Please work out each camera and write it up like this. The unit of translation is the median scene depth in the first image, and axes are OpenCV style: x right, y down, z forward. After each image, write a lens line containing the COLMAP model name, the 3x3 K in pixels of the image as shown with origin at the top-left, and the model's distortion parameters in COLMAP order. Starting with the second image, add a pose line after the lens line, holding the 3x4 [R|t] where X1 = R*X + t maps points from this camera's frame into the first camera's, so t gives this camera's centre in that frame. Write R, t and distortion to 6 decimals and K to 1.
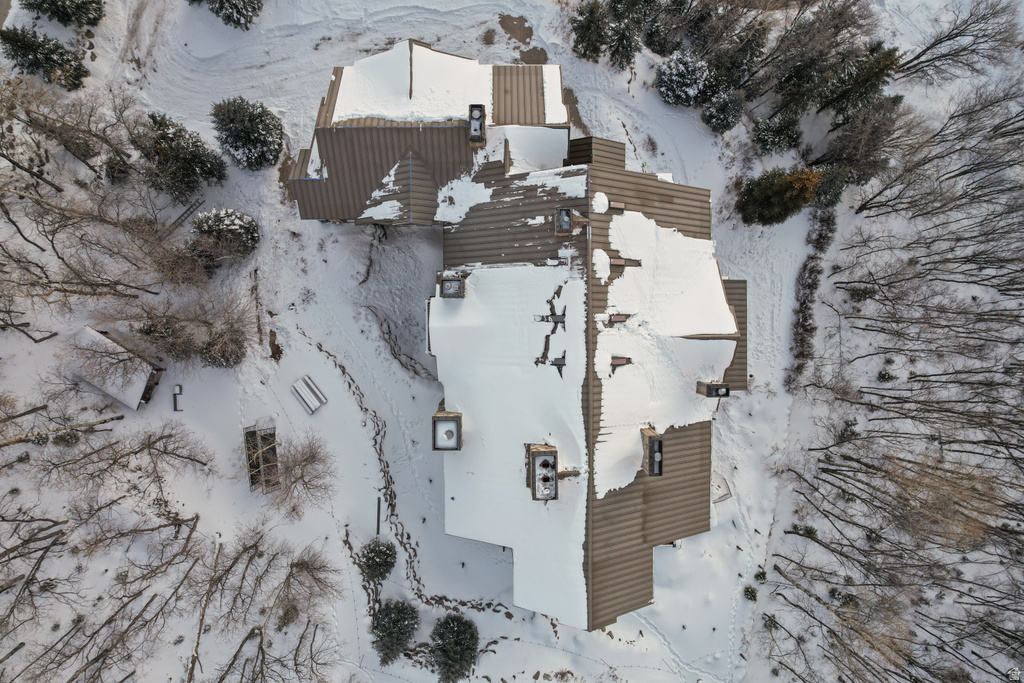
lens RADIAL K [[655.3, 0, 511.3], [0, 655.3, 341.2], [0, 0, 1]] dist [-0.055866, 0.045584]
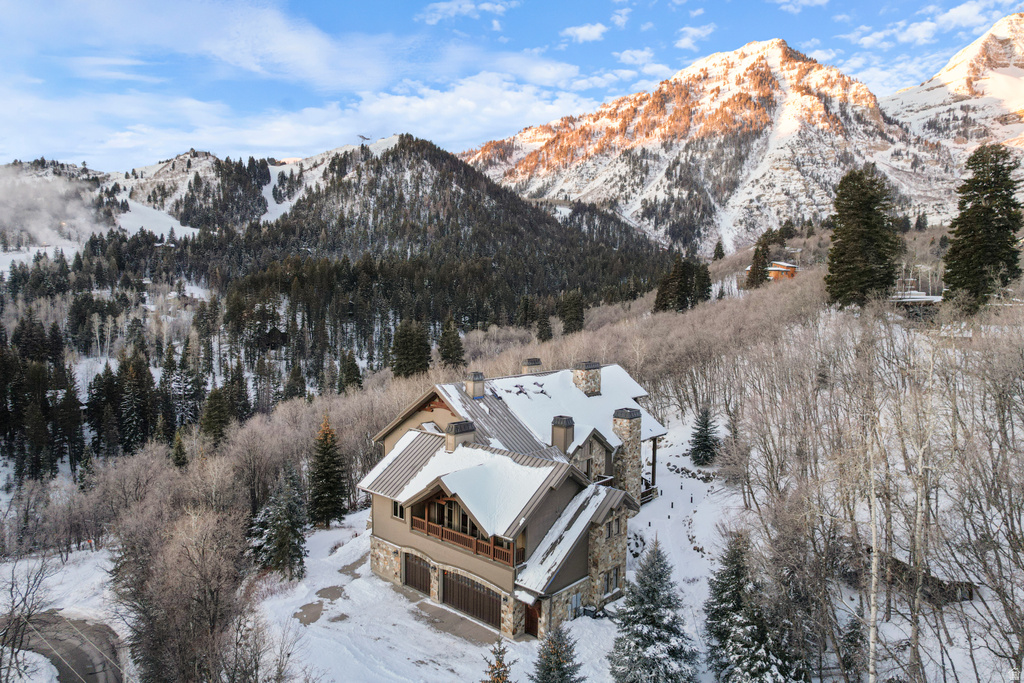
lens RADIAL K [[655.3, 0, 516.4], [0, 655.3, 338.5], [0, 0, 1]] dist [-0.055866, 0.045584]
pose [[-0.740108, -0.051824, 0.670489, -0.738753], [0.672489, -0.056815, 0.737924, -0.911535], [-0.000149, 0.997039, 0.076900, 0.591082]]
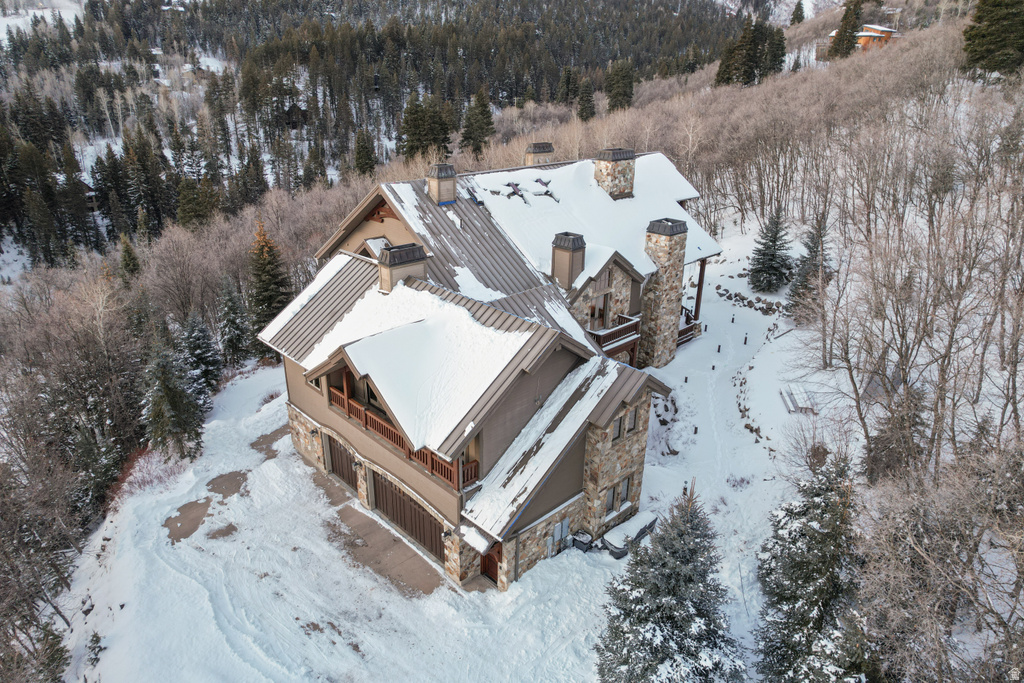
lens RADIAL K [[655.3, 0, 517.8], [0, 655.3, 338.4], [0, 0, 1]] dist [-0.055866, 0.045584]
pose [[-0.693350, -0.283751, 0.662383, -0.552427], [0.720599, -0.271292, 0.638073, -0.605652], [-0.001354, 0.919721, 0.392571, 0.623853]]
